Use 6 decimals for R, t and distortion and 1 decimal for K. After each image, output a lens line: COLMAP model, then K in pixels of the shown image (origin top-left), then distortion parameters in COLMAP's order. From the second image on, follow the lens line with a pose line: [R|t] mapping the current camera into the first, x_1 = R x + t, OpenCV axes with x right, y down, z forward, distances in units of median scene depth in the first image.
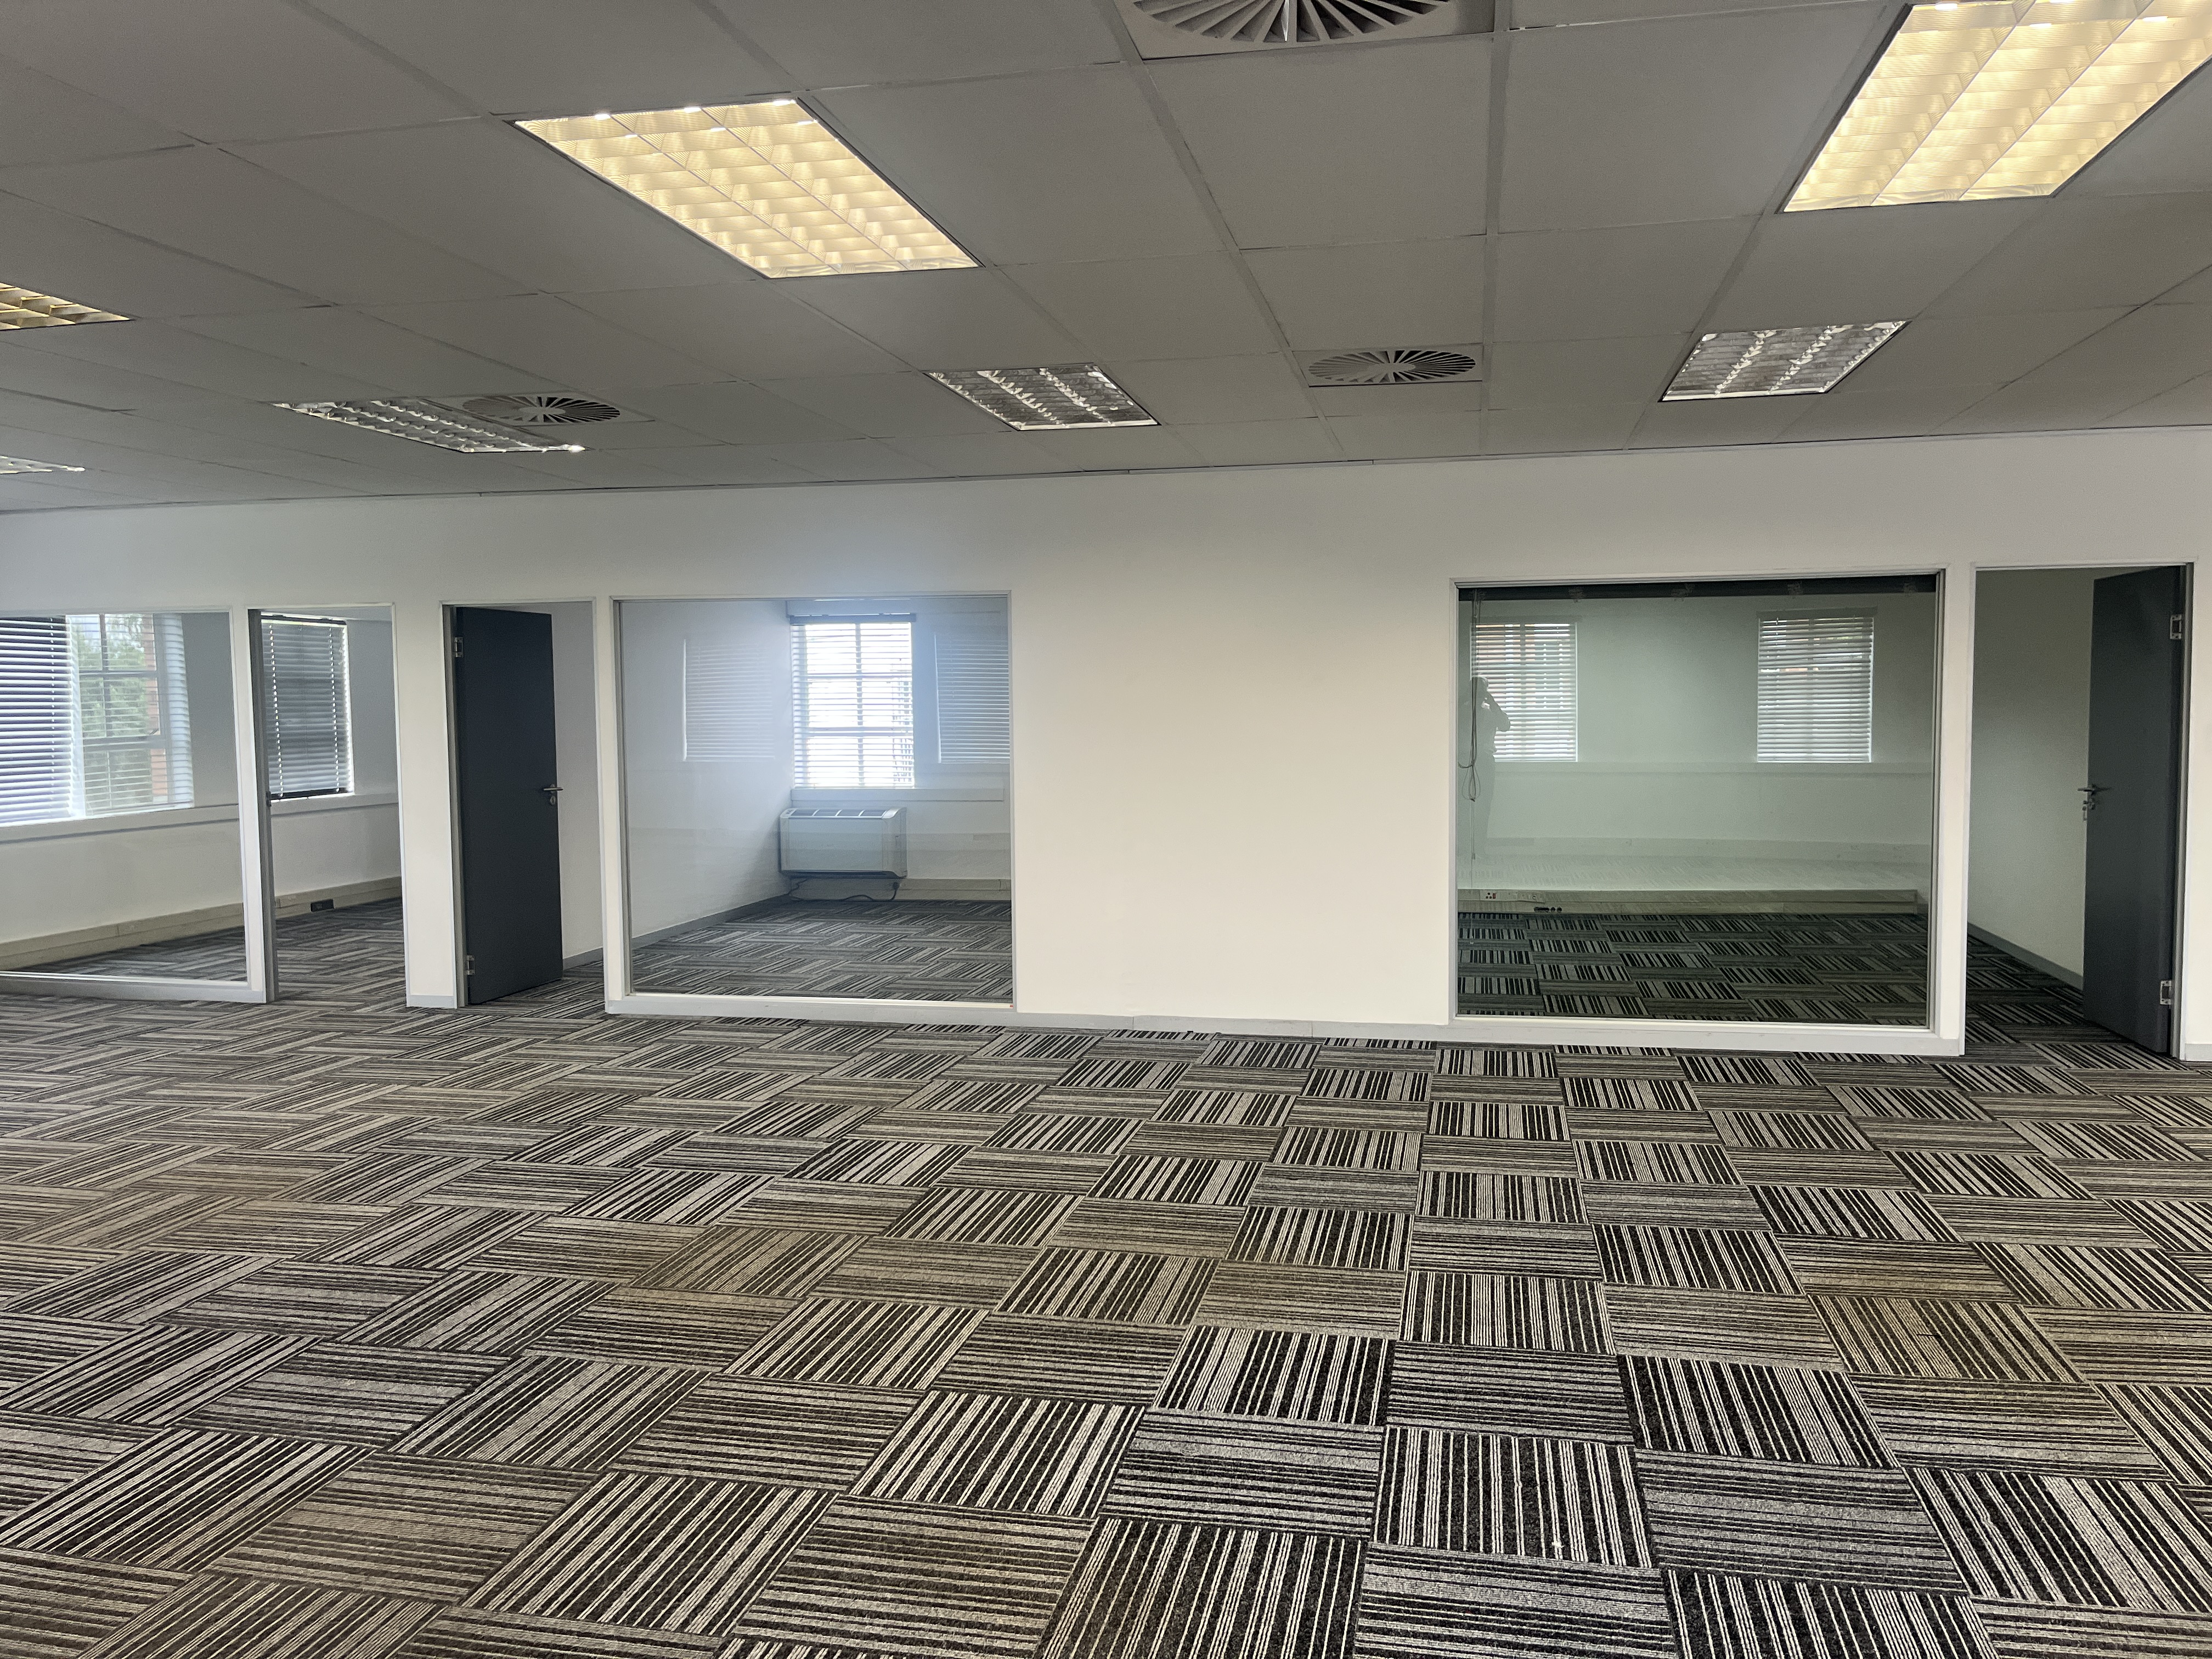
lens RADIAL K [[1689.8, 0, 1092.5], [0, 1689.8, 826.5], [0, 0, 1]] dist [0.048873, -0.077357]
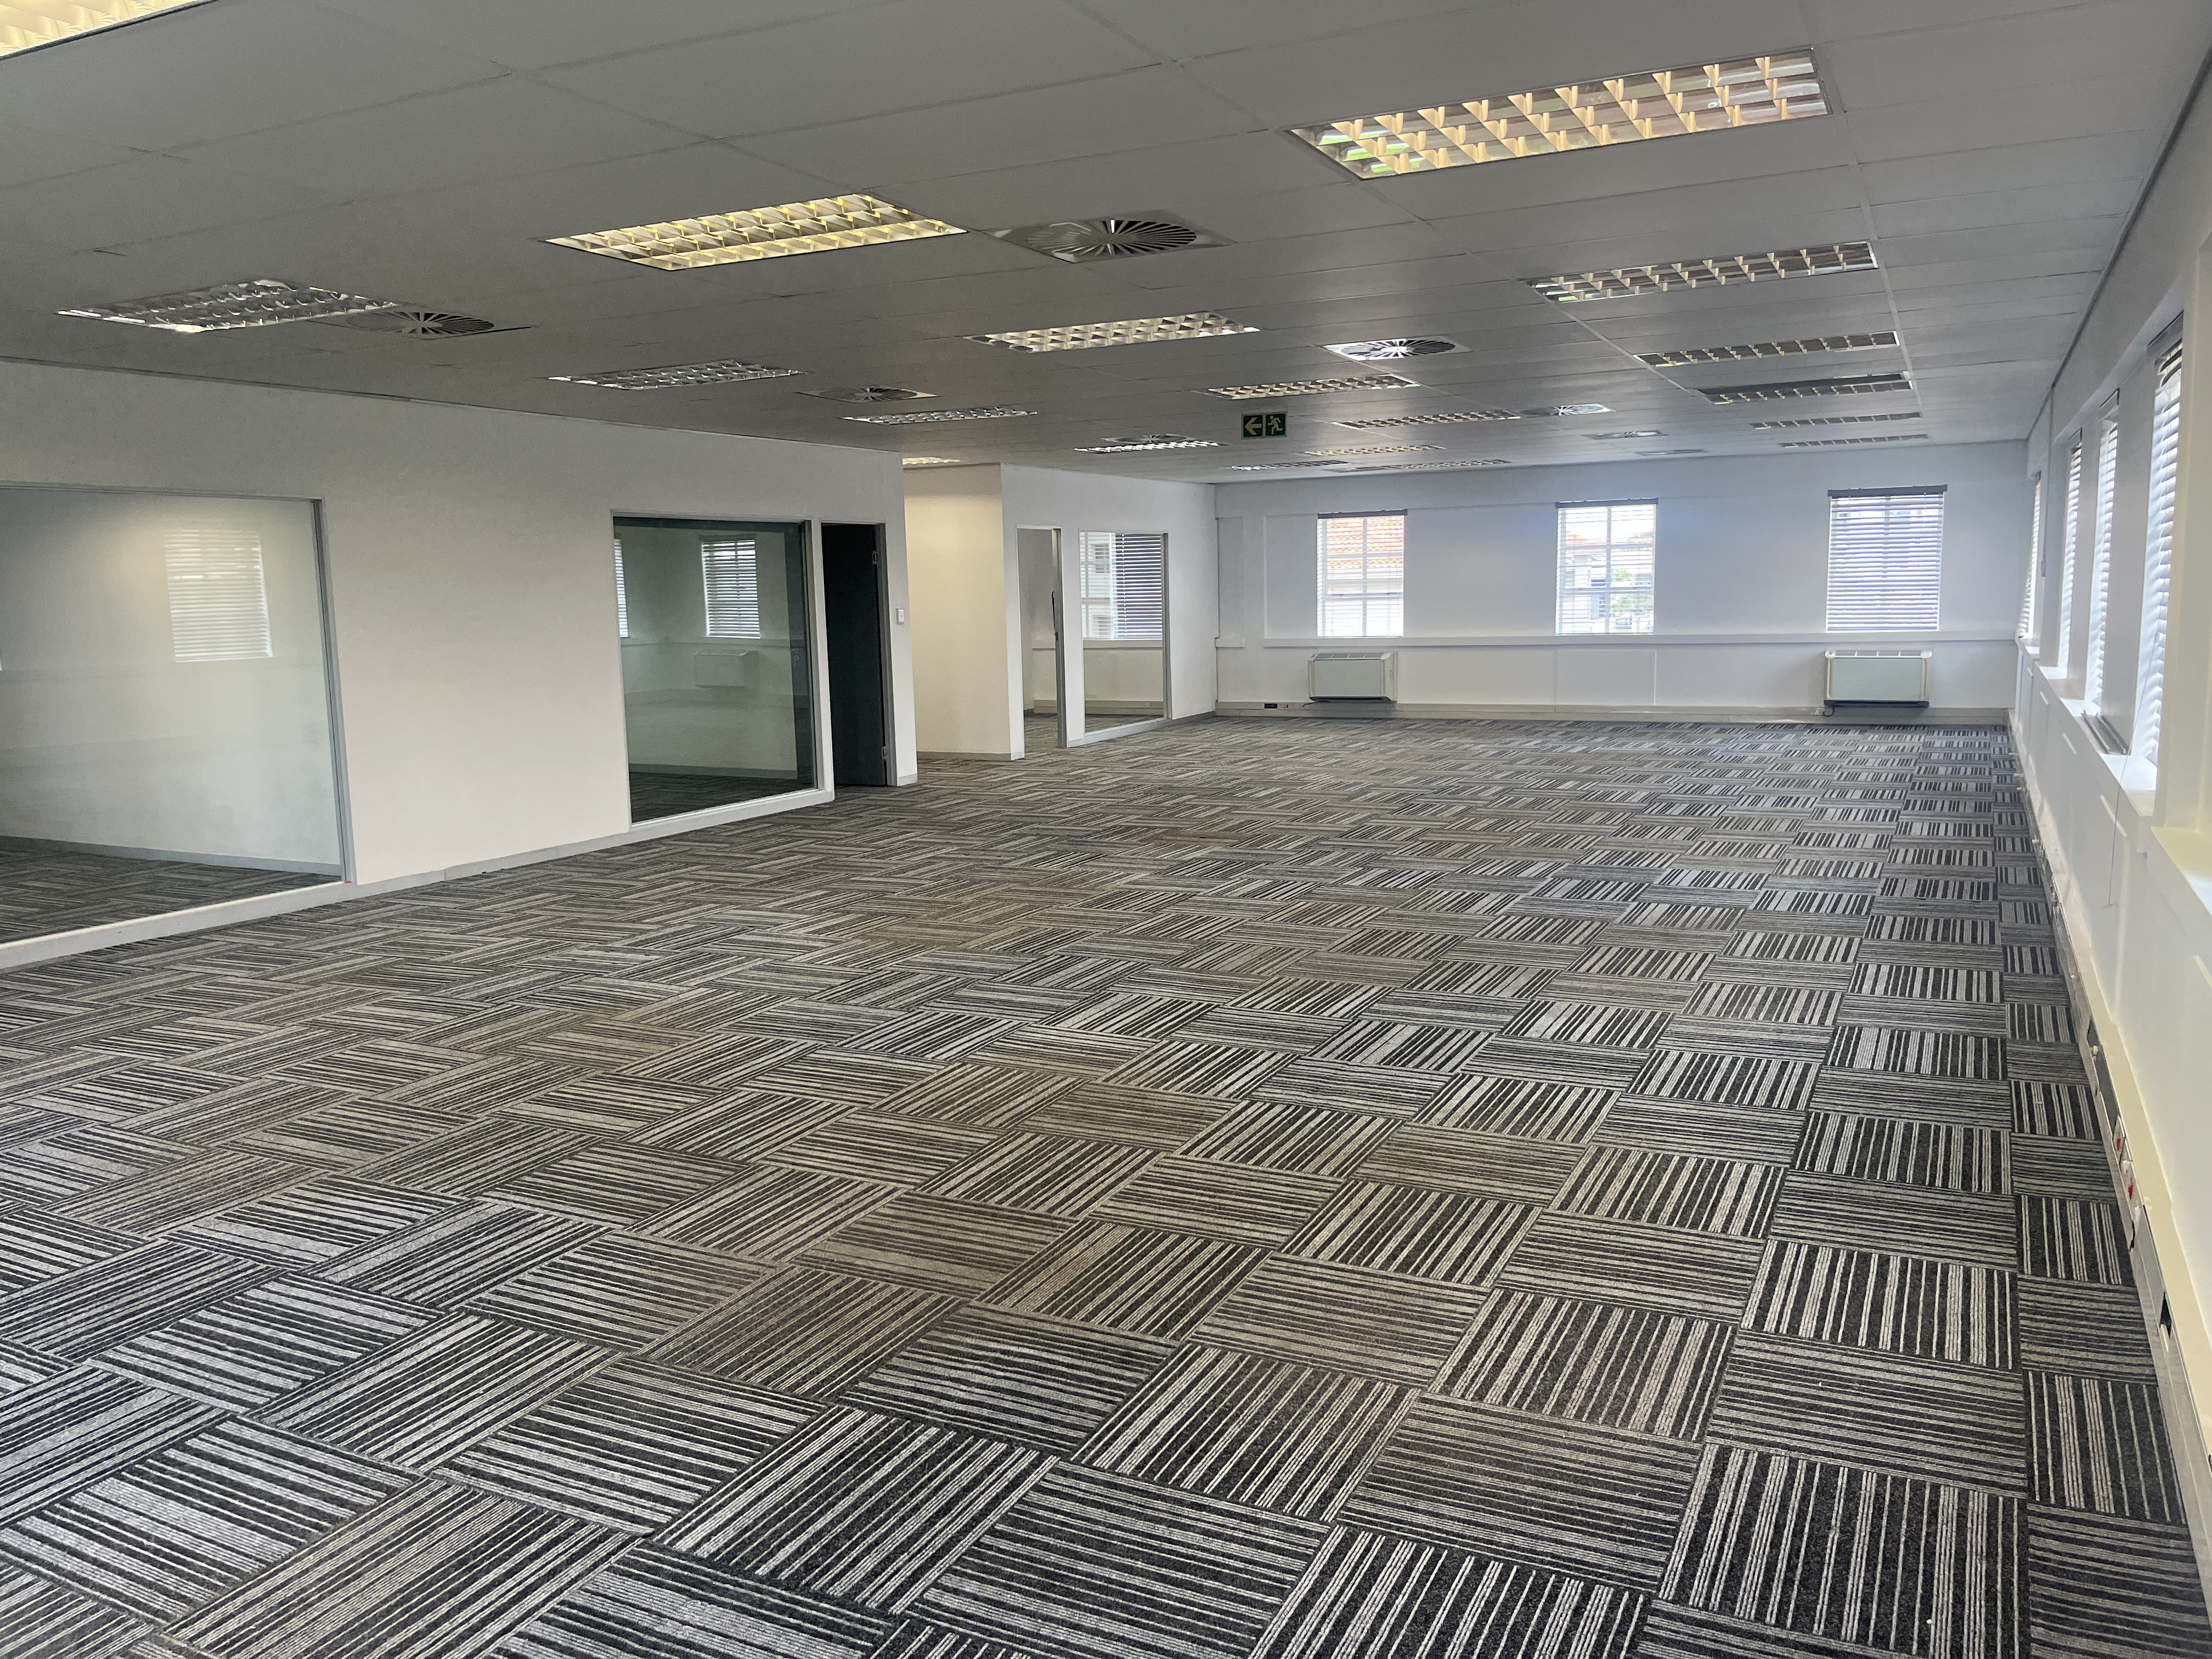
lens RADIAL K [[1666.5, 0, 1106.0], [0, 1666.5, 829.5], [0, 0, 1]] dist [0.095998, -0.137169]
pose [[0.250508, -0.135059, 0.958647, -1.667690], [0.096337, 0.988784, 0.114130, -0.007451], [-0.963309, 0.063763, 0.260710, 0.409593]]
